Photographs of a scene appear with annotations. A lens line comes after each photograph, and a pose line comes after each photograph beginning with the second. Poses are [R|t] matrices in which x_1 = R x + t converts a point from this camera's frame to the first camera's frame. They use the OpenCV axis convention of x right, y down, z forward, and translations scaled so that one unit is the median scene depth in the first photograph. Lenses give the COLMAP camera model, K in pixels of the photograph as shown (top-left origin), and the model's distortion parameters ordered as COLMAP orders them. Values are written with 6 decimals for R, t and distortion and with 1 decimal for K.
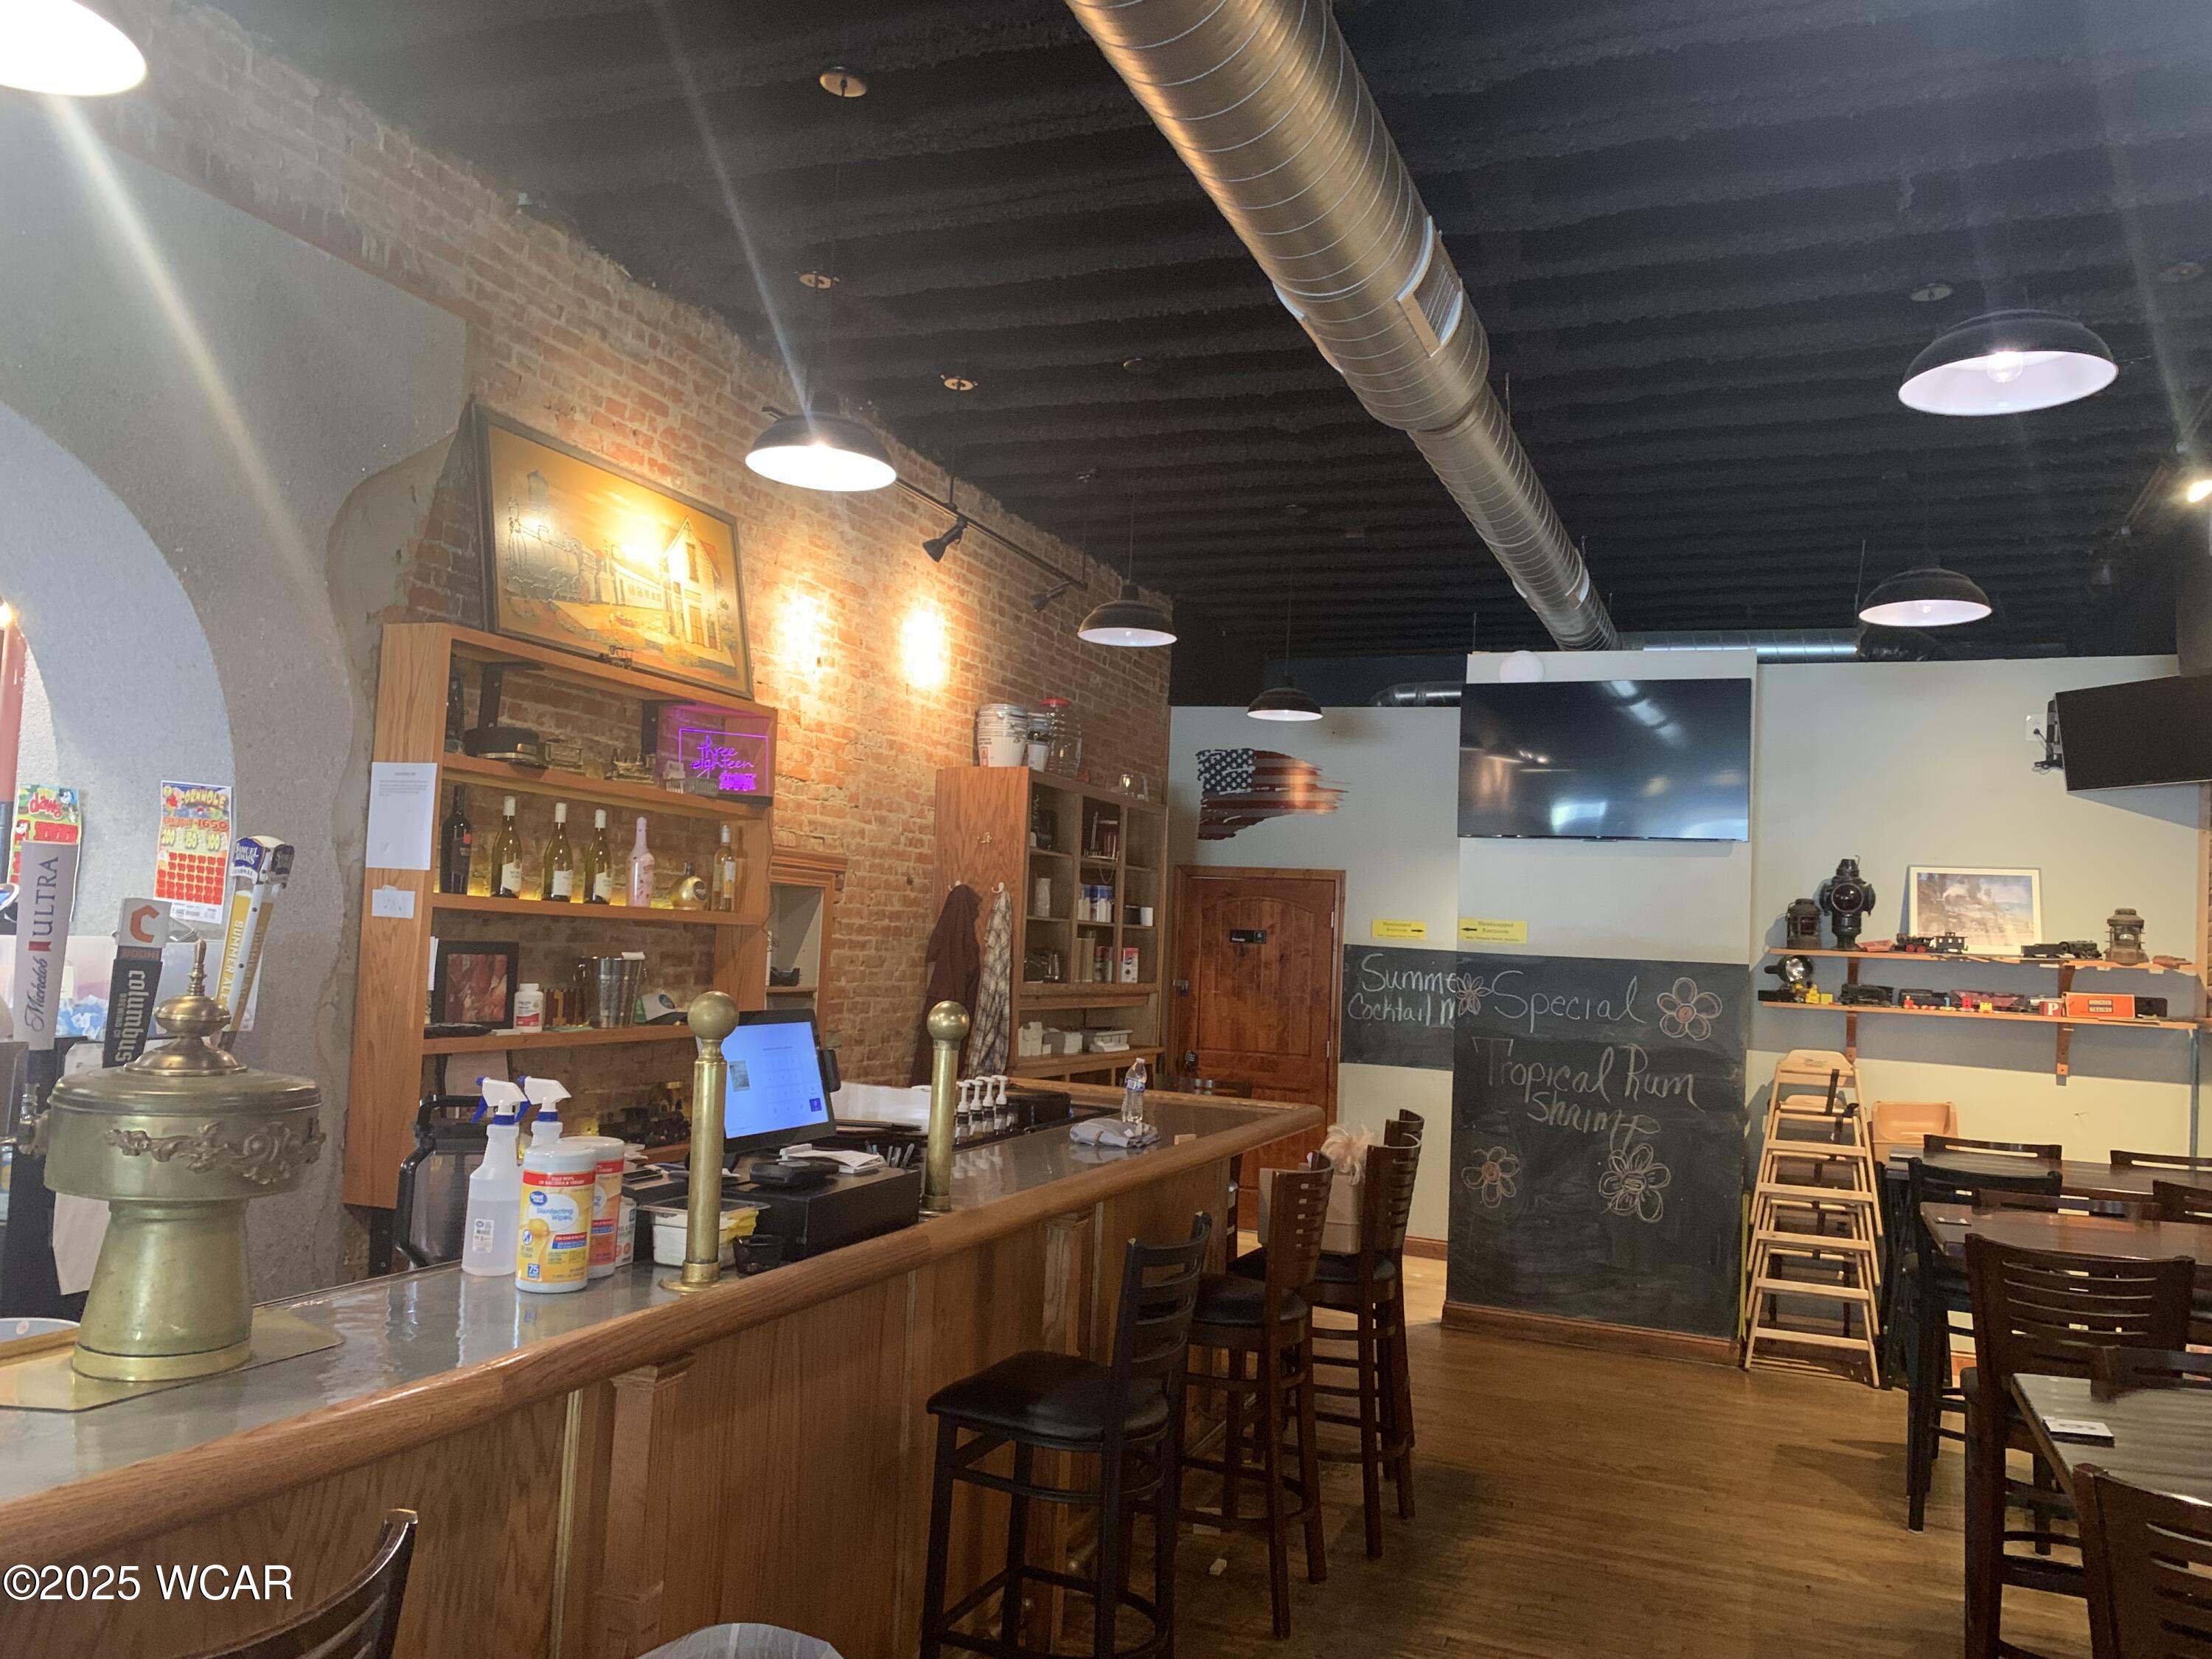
lens RADIAL K [[1714.6, 0, 1090.5], [0, 1714.6, 831.2], [0, 0, 1]] dist [0.034627, -0.027178]
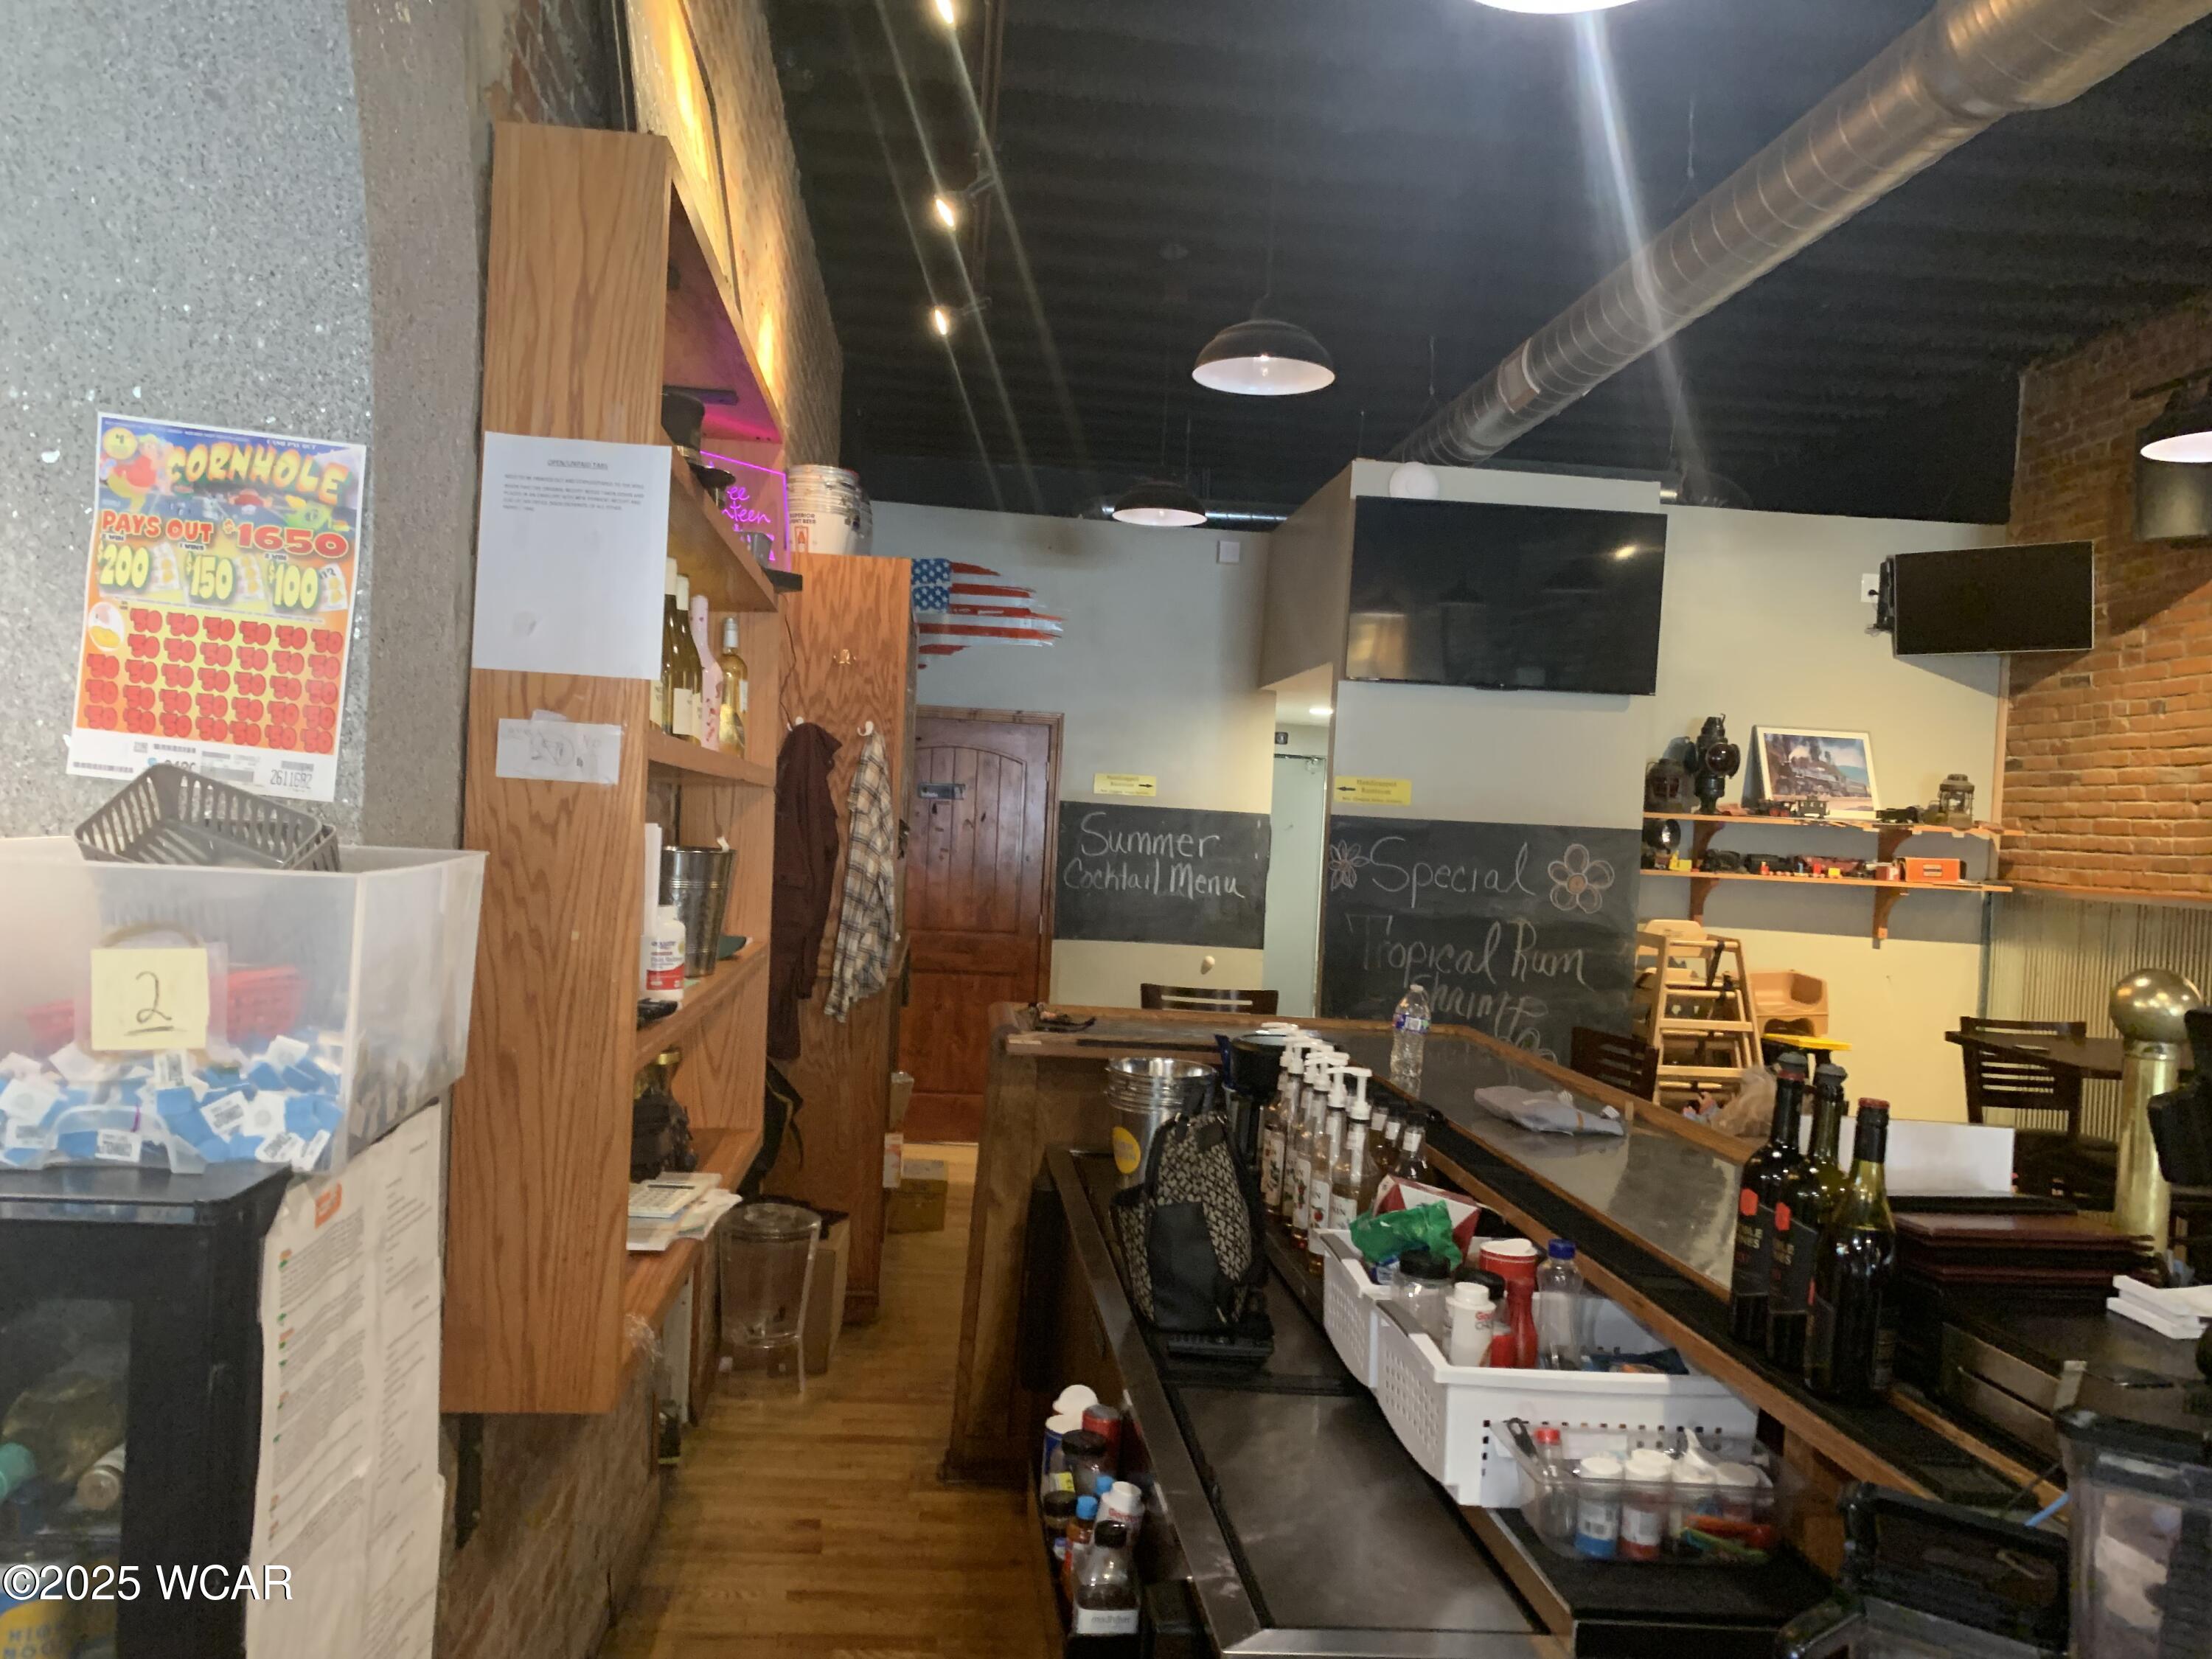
lens RADIAL K [[1714.6, 0, 1111.5], [0, 1714.6, 818.3], [0, 0, 1]] dist [0.034627, -0.027178]
pose [[0.885859, -0.001448, 0.463953, -0.293963], [-0.038657, 0.996287, 0.076921, 0.011540], [-0.462342, -0.086076, 0.882514, 0.321863]]
